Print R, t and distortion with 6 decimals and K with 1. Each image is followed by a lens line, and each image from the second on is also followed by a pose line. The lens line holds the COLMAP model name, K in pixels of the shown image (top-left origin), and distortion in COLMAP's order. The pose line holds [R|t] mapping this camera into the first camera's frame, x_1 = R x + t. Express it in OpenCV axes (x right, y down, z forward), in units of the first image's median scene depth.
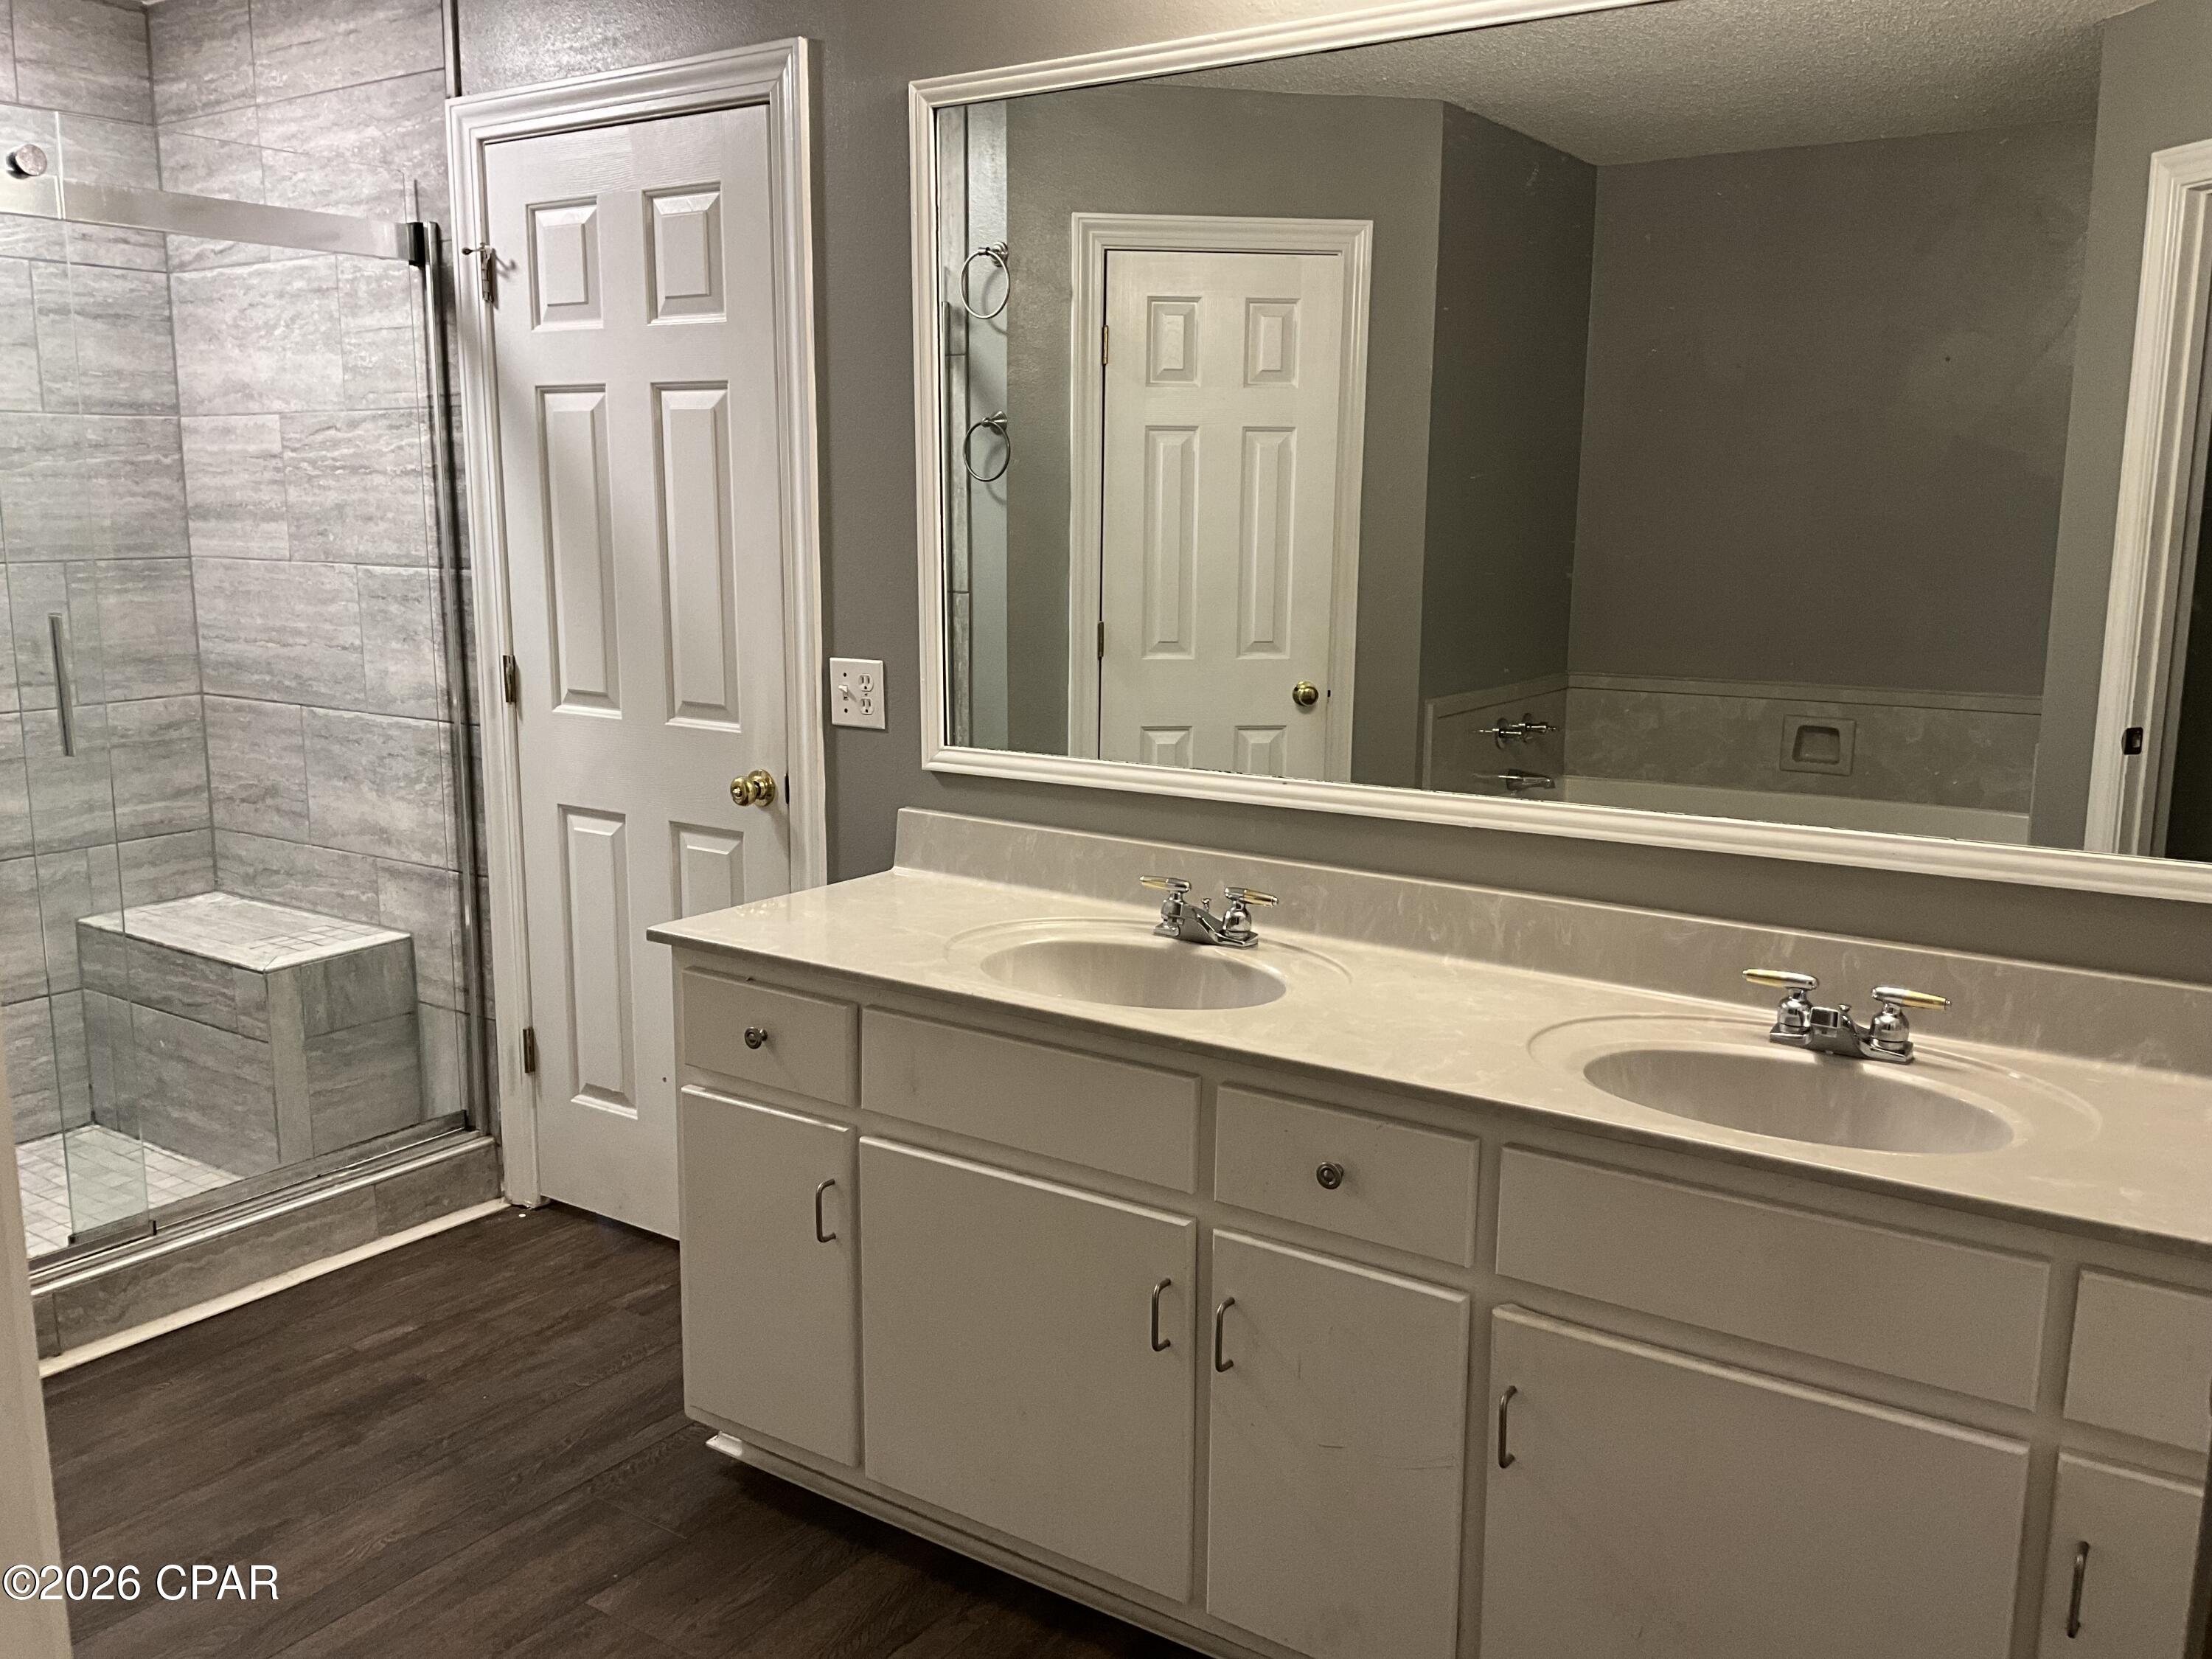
lens RADIAL K [[1845.0, 0, 1114.9], [0, 1845.0, 833.5], [0, 0, 1]] dist [0.062092, -0.130017]
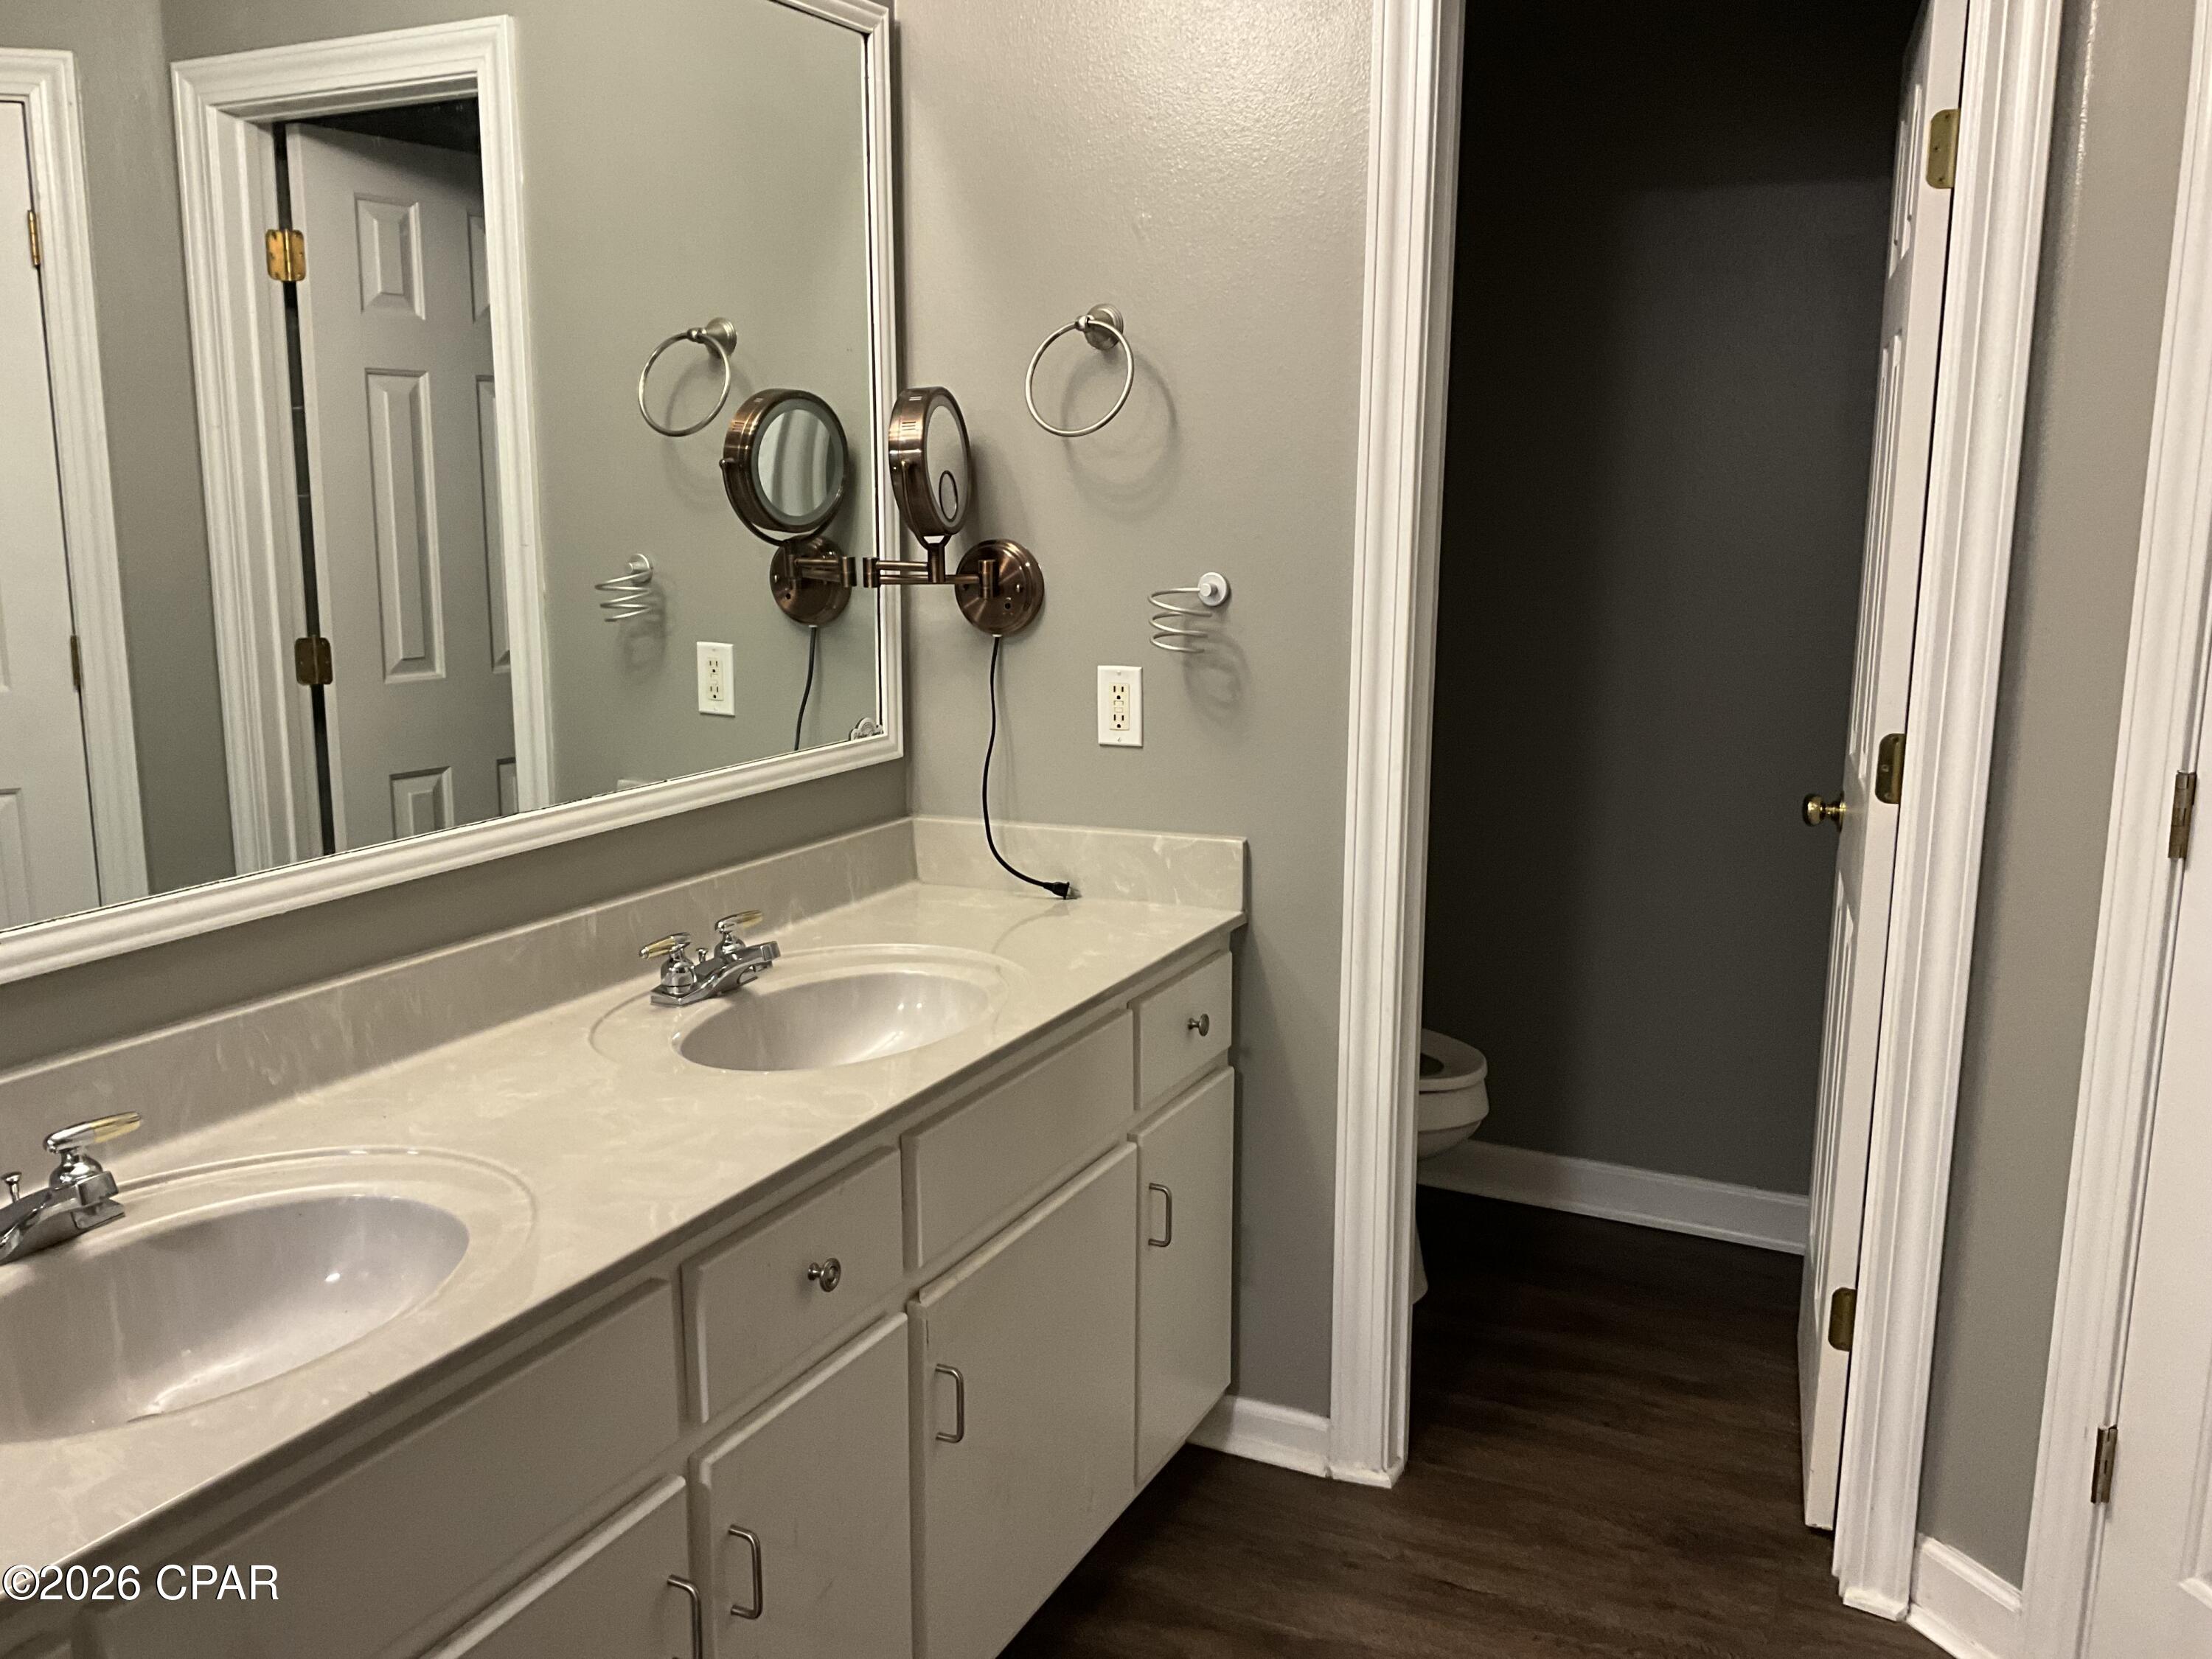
lens RADIAL K [[1845.0, 0, 1107.9], [0, 1845.0, 842.1], [0, 0, 1]] dist [0.062092, -0.130017]
pose [[-0.162483, -0.171248, 0.971737, -0.400385], [0.194176, 0.960017, 0.201650, -0.080782], [-0.967417, 0.221453, -0.122734, 0.573229]]
